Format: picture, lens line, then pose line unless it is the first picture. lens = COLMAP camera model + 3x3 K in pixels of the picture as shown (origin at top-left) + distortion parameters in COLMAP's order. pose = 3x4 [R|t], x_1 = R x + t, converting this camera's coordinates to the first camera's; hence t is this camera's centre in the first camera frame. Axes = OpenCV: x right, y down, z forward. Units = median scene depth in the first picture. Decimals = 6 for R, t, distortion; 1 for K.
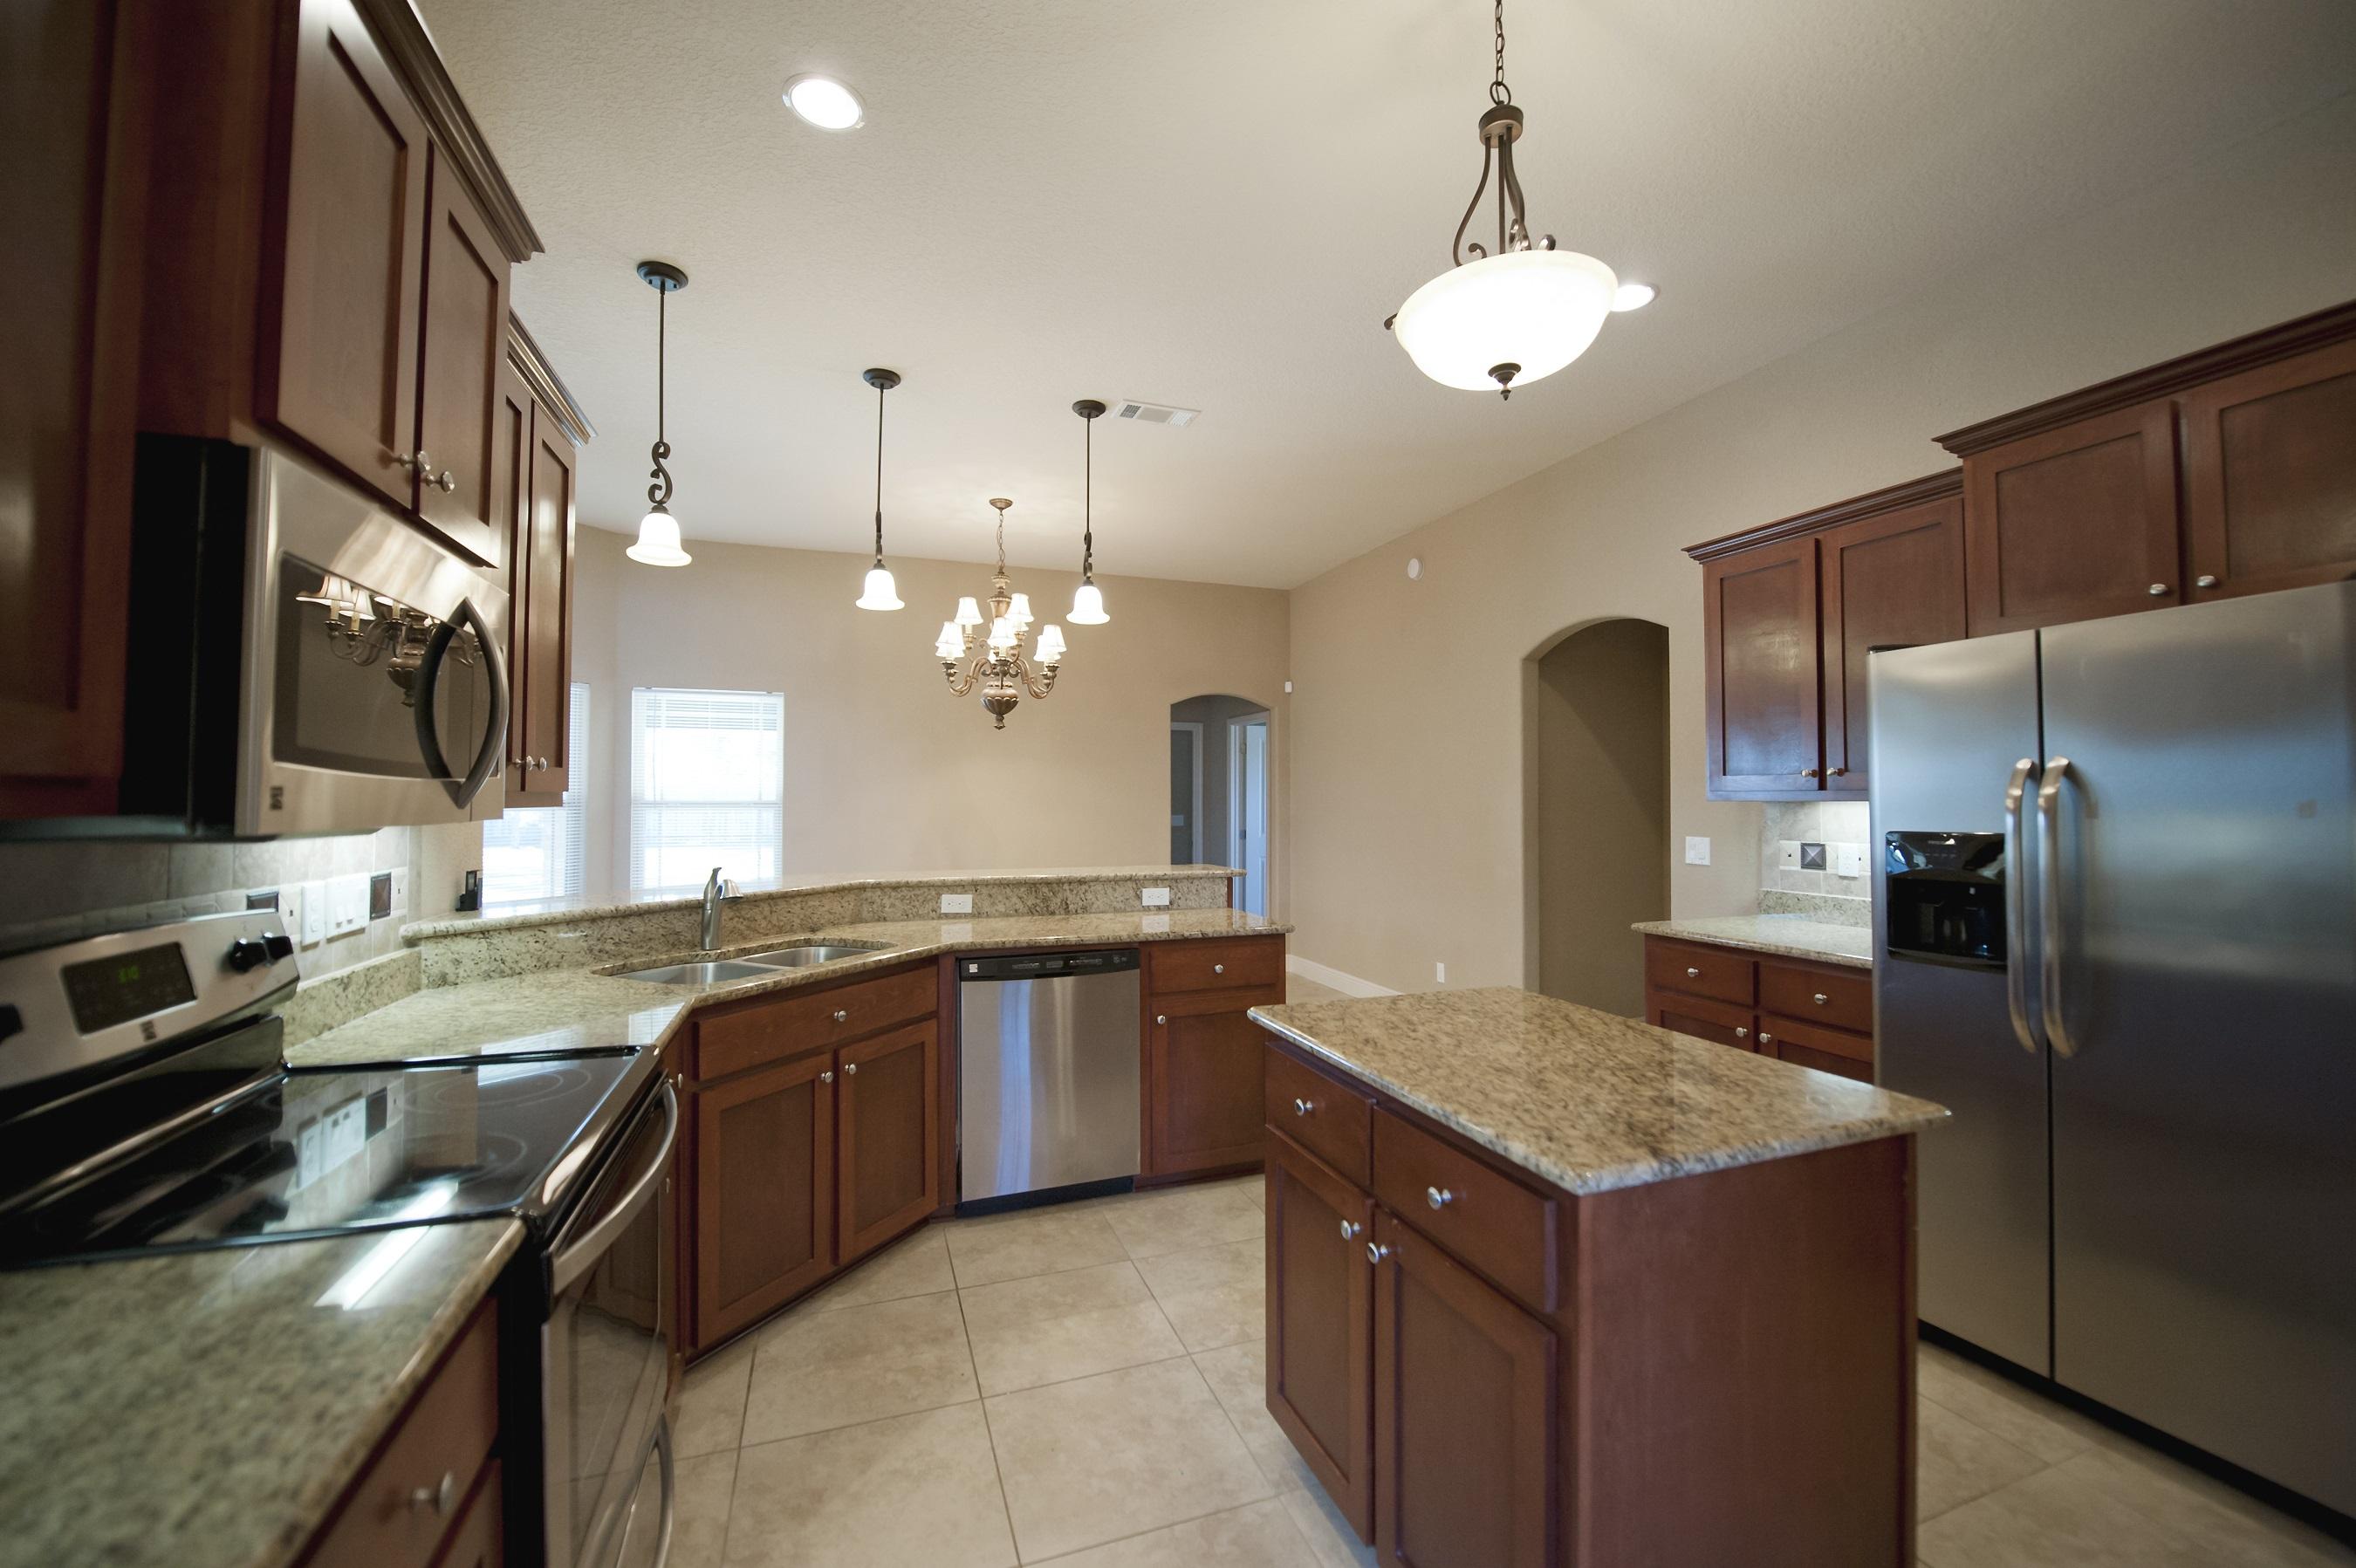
lens RADIAL K [[927.7, 0, 1175.8], [0, 927.7, 780.8], [0, 0, 1]] dist [-0.000428, -0.000058]
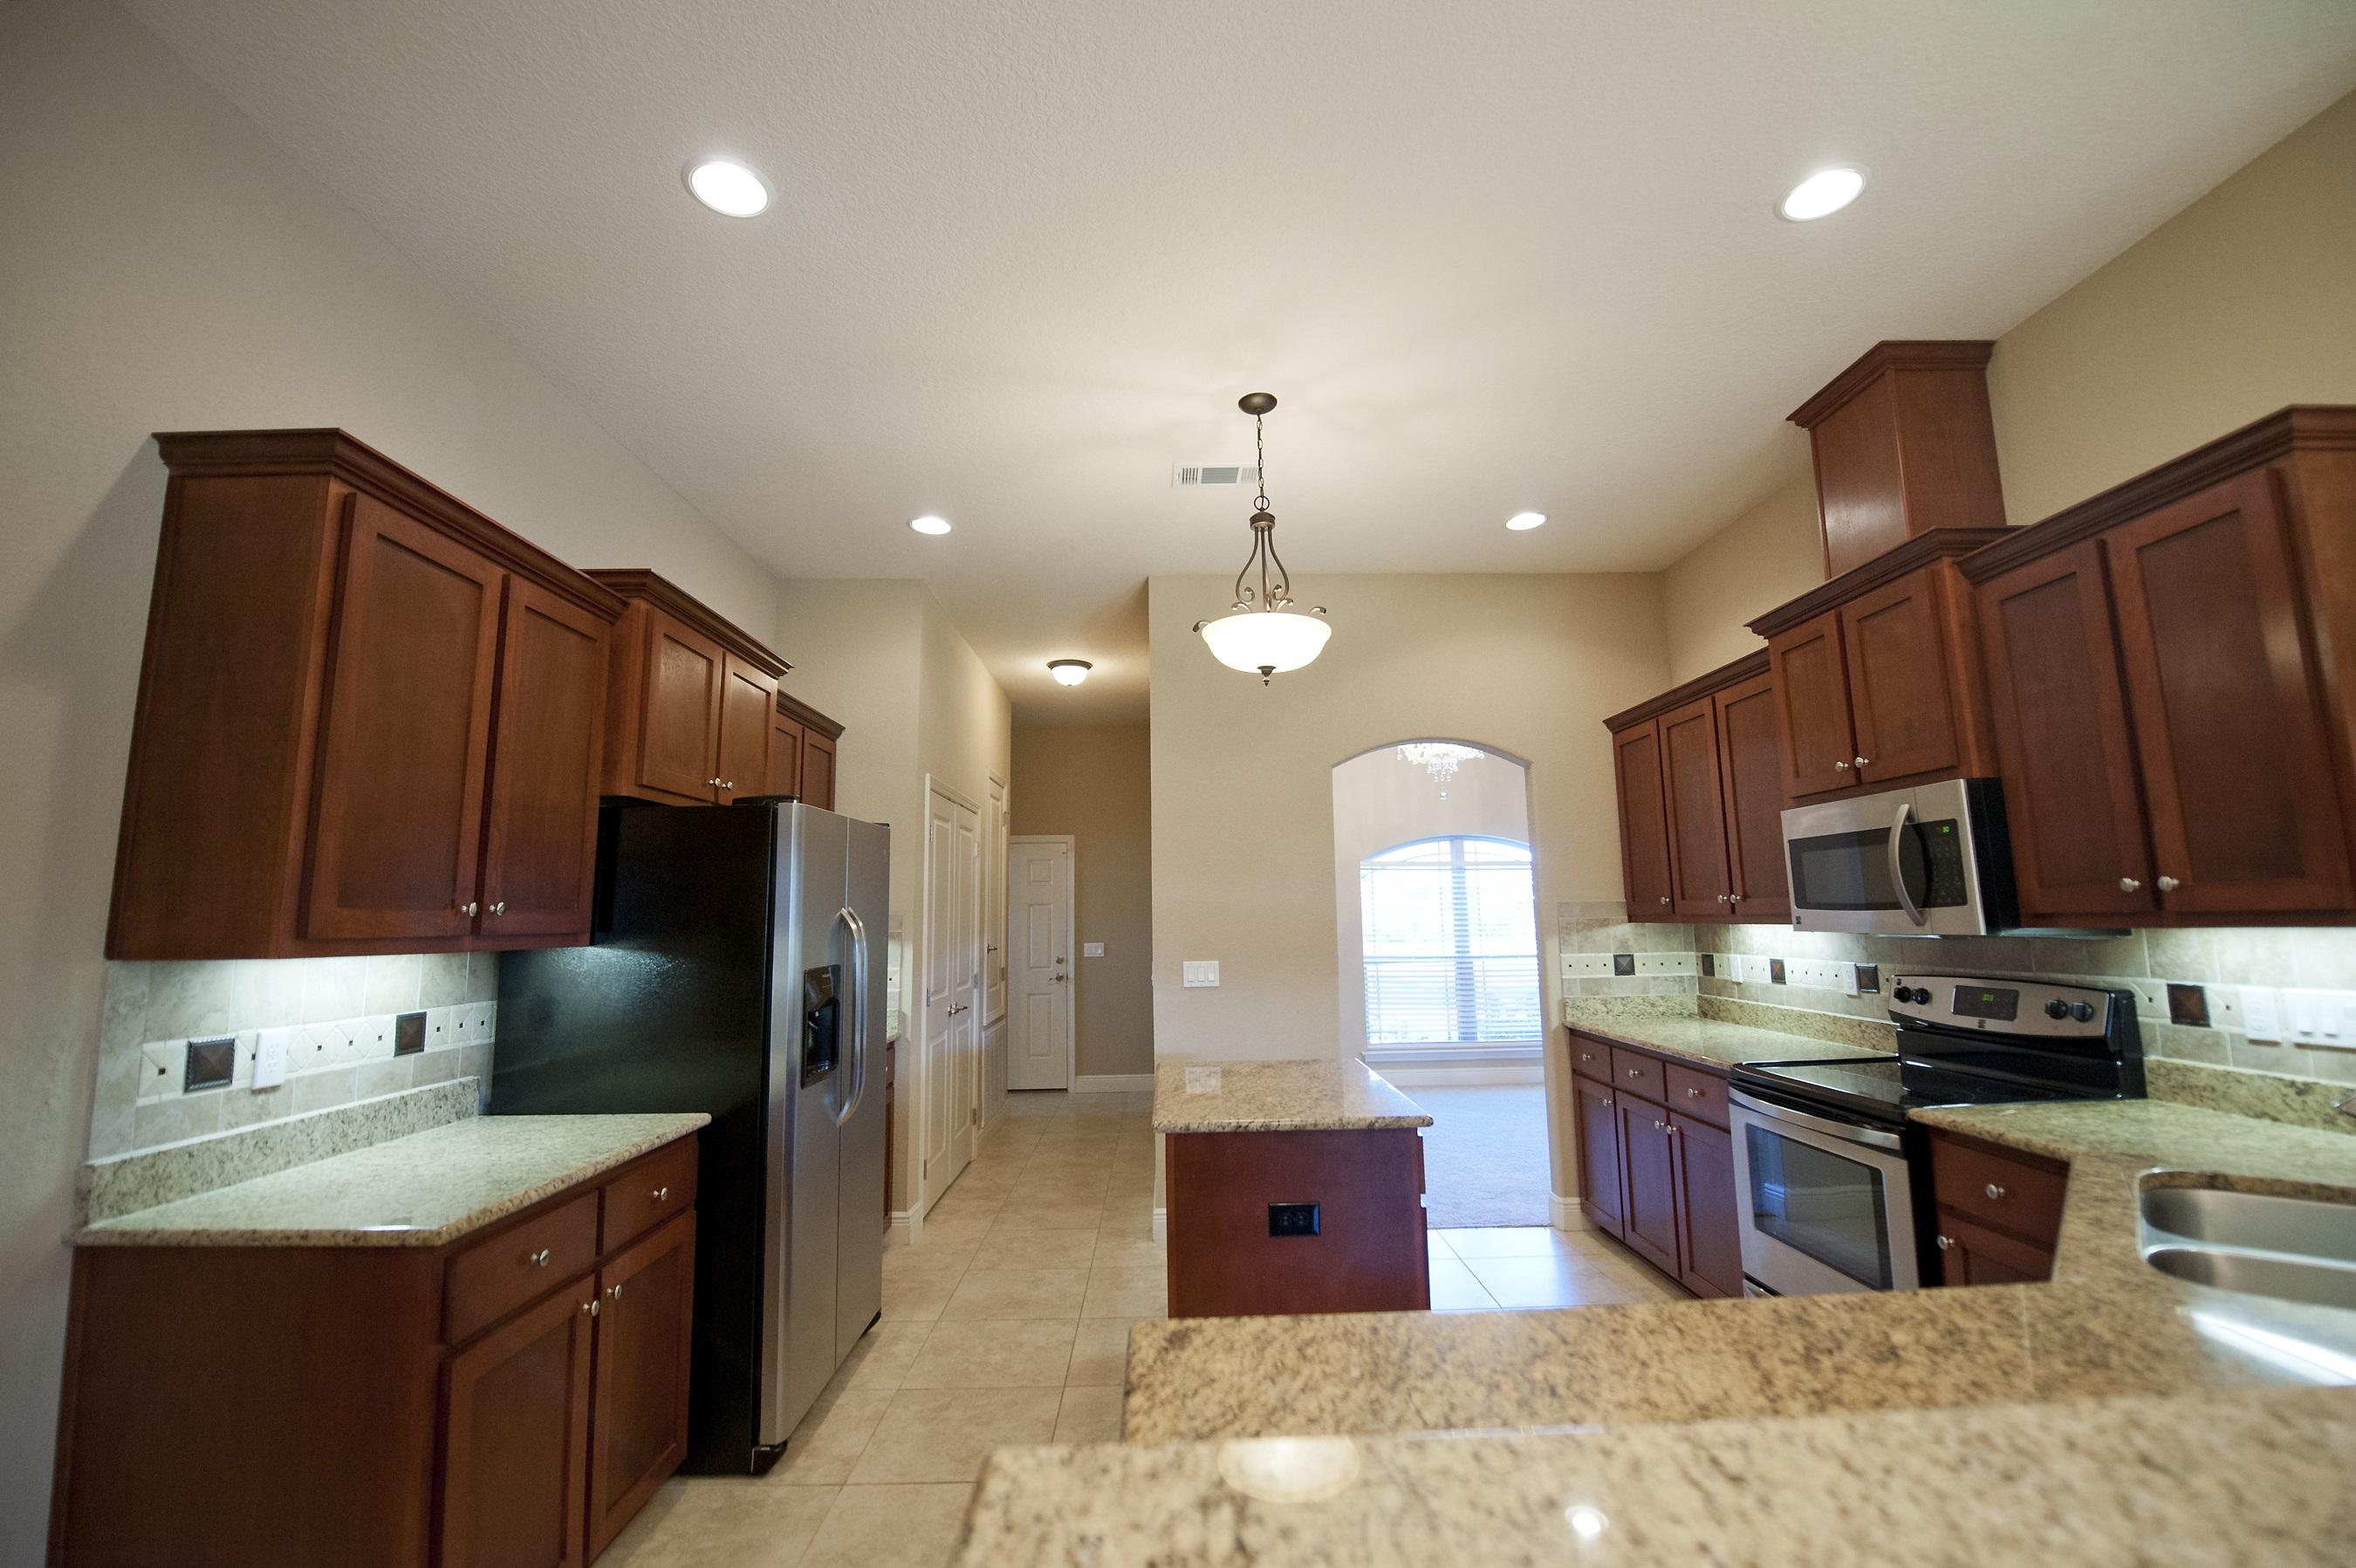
lens RADIAL K [[927.7, 0, 1180.0], [0, 927.7, 791.8], [0, 0, 1]] dist [-0.000428, -0.000058]
pose [[-0.942996, 0.064910, 0.326413, -0.027298], [0.012908, 0.987191, -0.159019, 0.018474], [-0.332554, -0.145741, -0.931755, 1.330096]]
